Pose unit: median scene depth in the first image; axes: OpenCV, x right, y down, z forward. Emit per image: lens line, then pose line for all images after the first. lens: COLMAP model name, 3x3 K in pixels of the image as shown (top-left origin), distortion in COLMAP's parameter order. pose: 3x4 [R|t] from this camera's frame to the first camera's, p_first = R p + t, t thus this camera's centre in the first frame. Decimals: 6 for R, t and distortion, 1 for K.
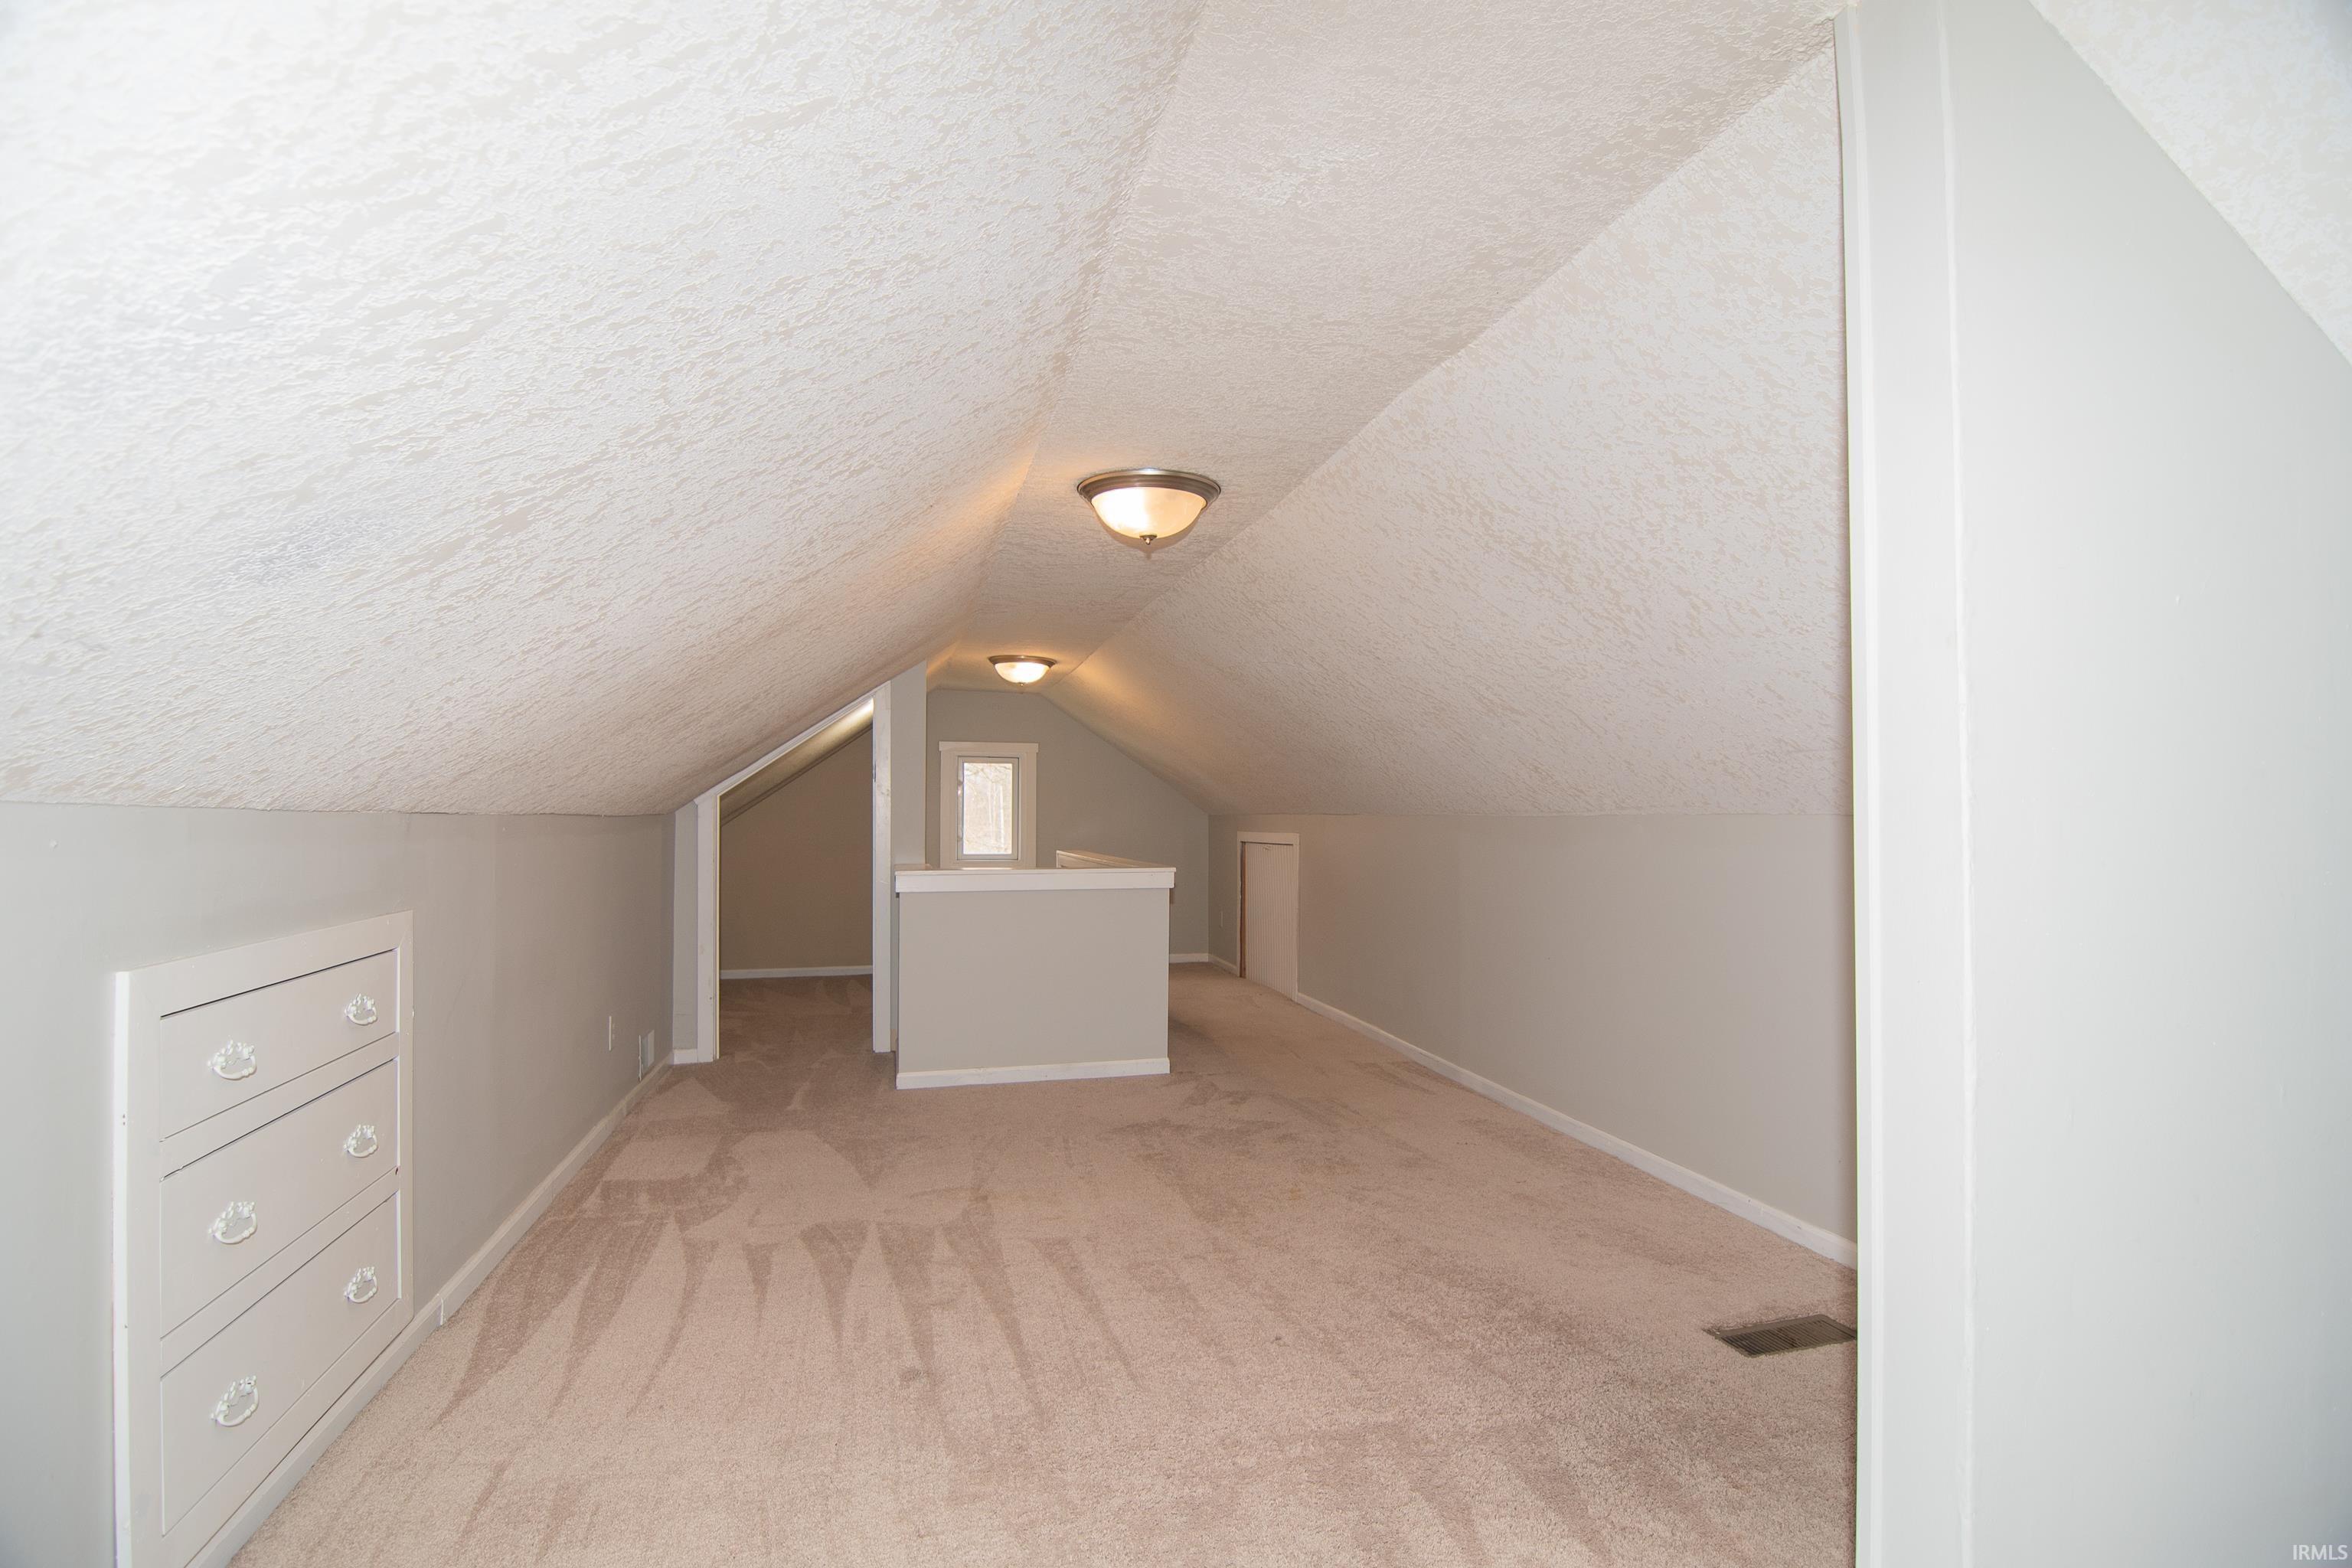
lens RADIAL K [[1132.4, 0, 1181.3], [0, 1132.4, 798.9], [0, 0, 1]] dist [-0.023916, -0.003655]
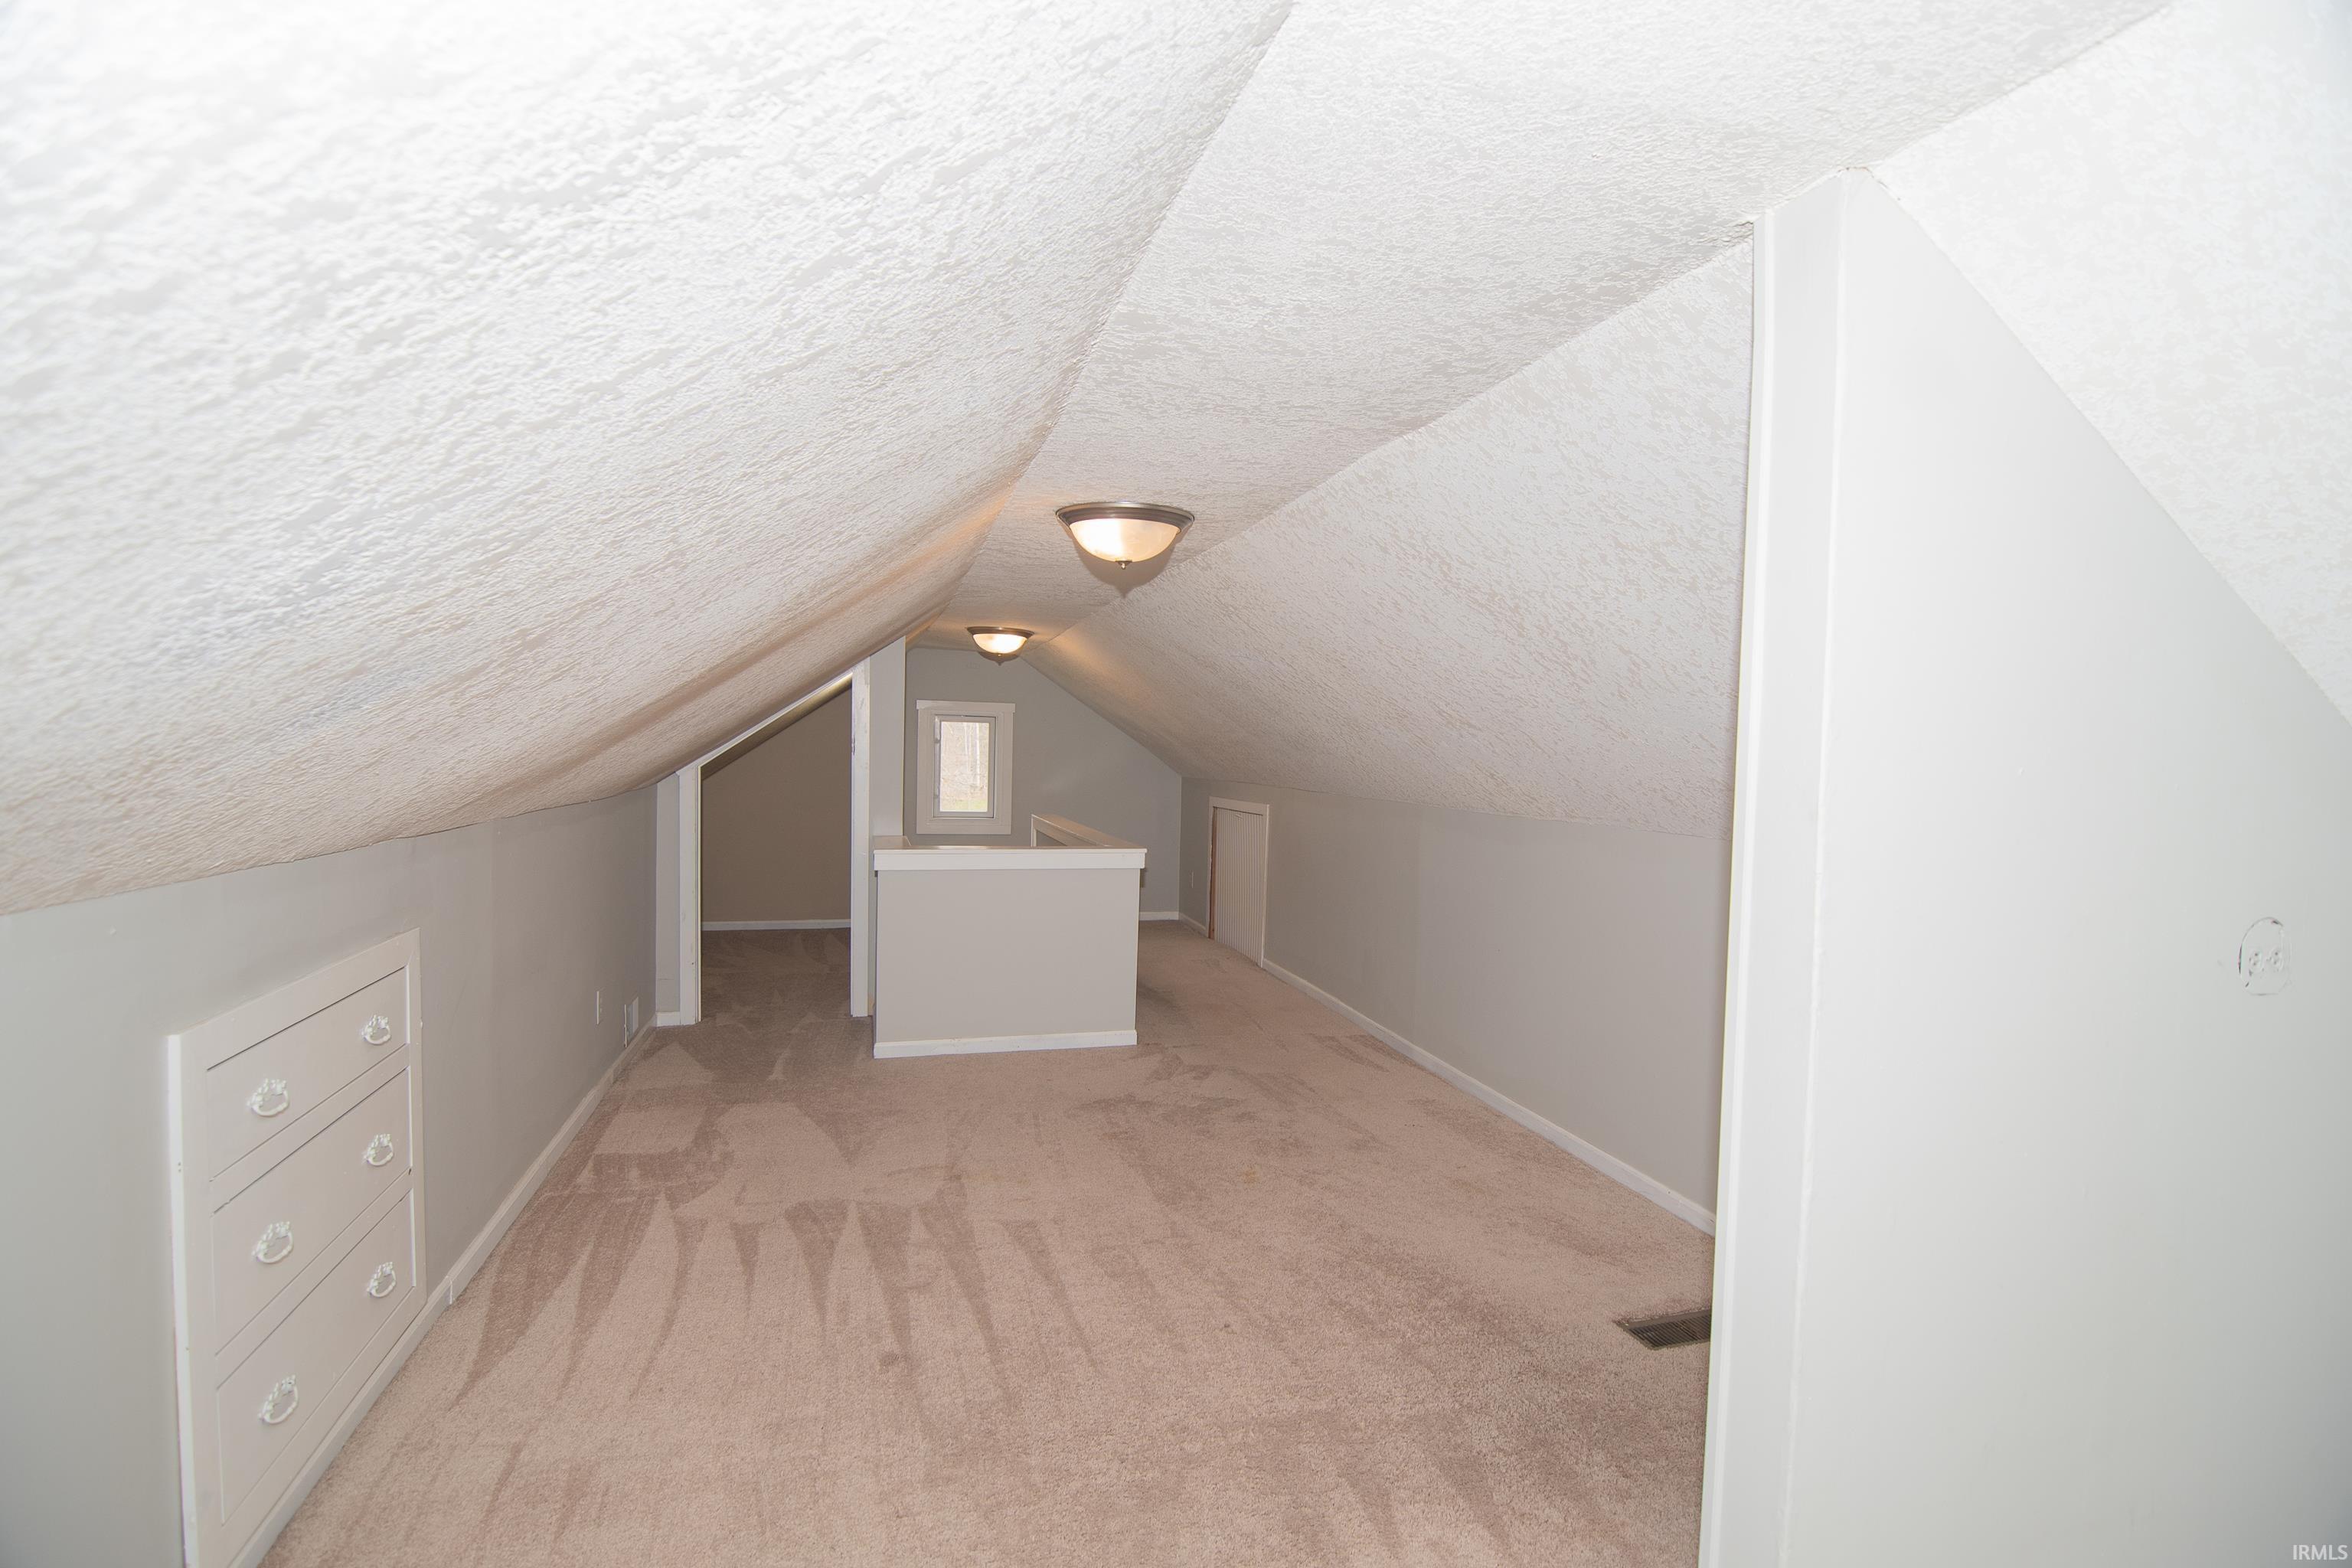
lens RADIAL K [[1132.4, 0, 1182.0], [0, 1132.4, 797.6], [0, 0, 1]] dist [-0.023916, -0.003655]
pose [[0.999531, 0.021156, 0.022161, 0.008677], [-0.022439, 0.997985, 0.059345, -0.113850], [-0.020861, -0.059814, 0.997992, -0.071000]]
